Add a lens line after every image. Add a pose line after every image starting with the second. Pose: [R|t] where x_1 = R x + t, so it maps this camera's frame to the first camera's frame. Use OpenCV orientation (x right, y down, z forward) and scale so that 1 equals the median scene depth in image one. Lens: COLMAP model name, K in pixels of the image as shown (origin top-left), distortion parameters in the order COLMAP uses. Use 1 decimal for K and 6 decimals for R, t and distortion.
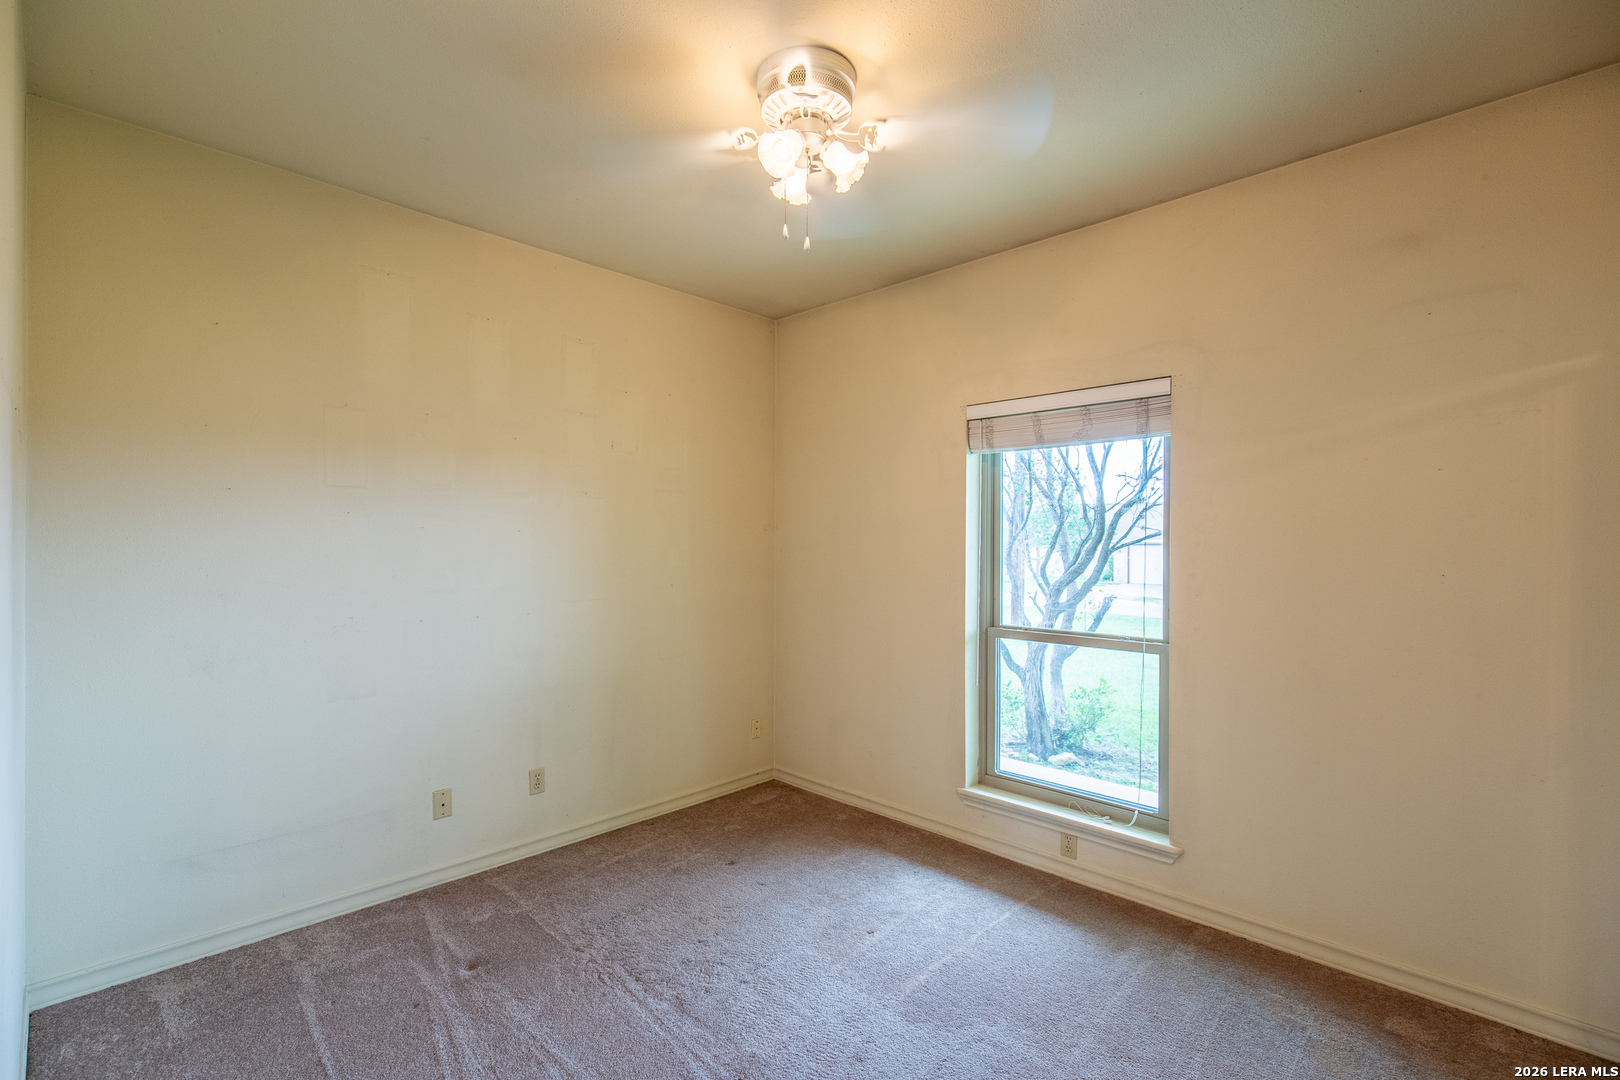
lens RADIAL K [[750.5, 0, 812.6], [0, 750.5, 540.6], [0, 0, 1]] dist [0.010573, -0.003178]
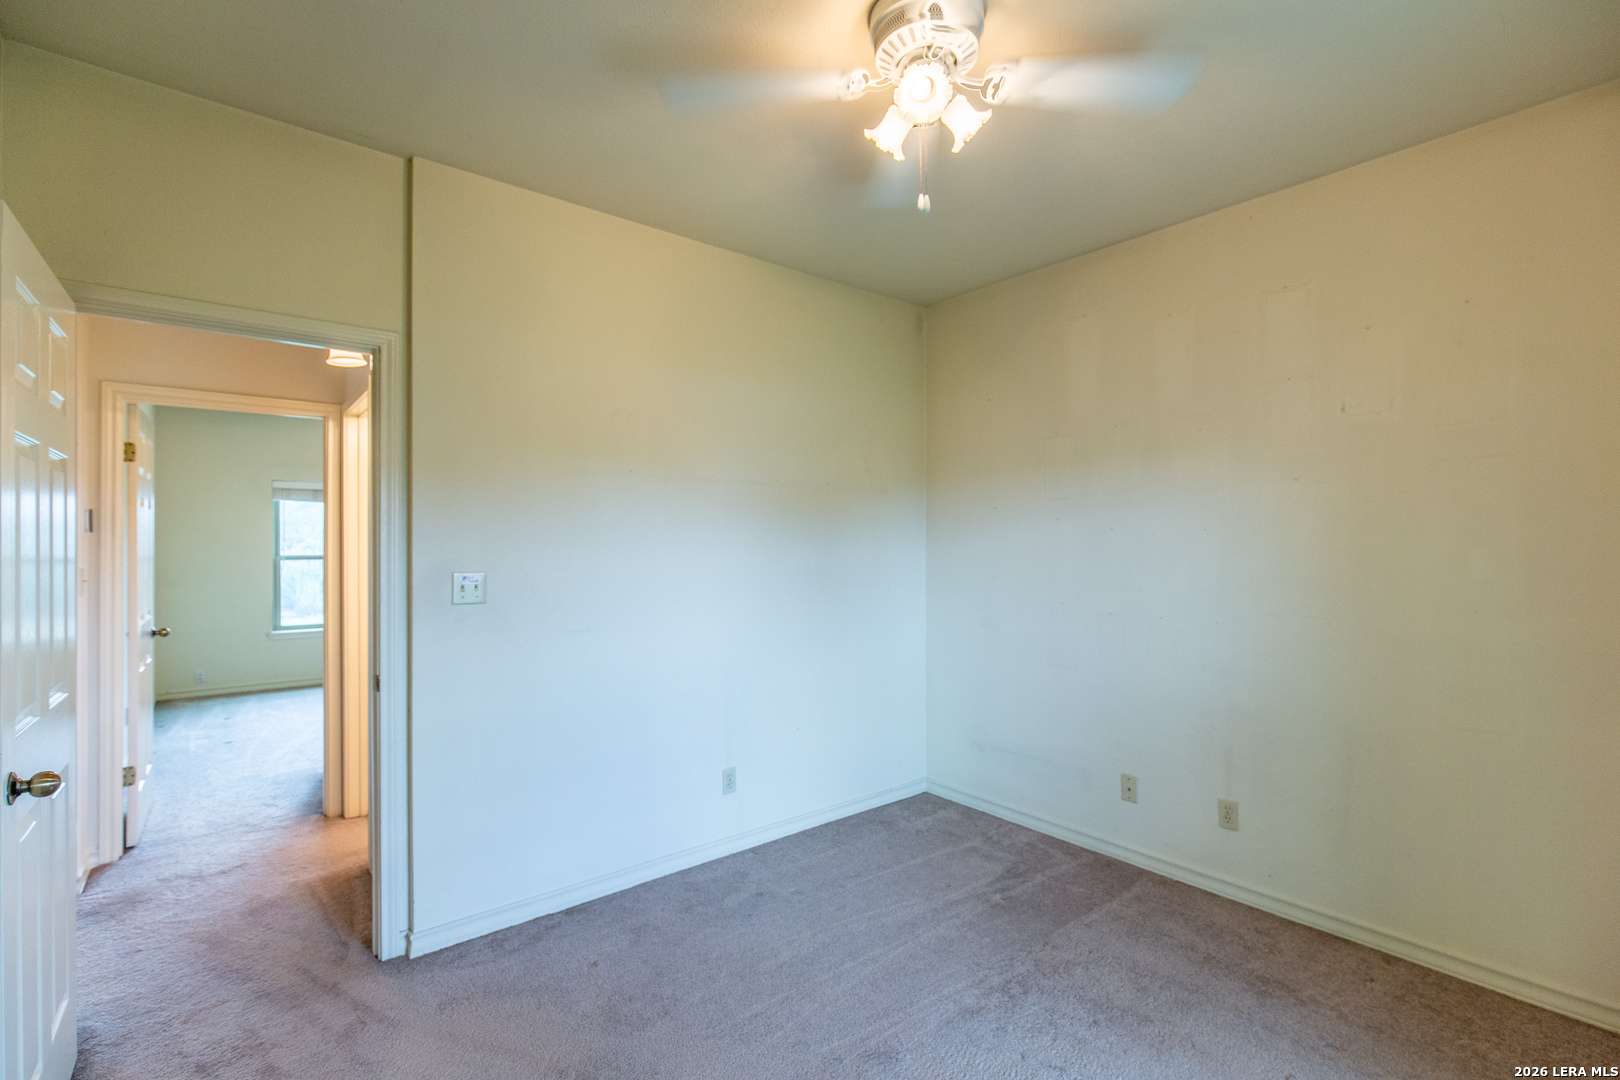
lens RADIAL K [[750.5, 0, 812.9], [0, 750.5, 544.5], [0, 0, 1]] dist [0.010573, -0.003178]
pose [[-0.131488, -0.005513, -0.991302, 0.644232], [0.000403, 0.999984, -0.005615, 0.011096], [0.991318, -0.001138, -0.131483, 0.719045]]
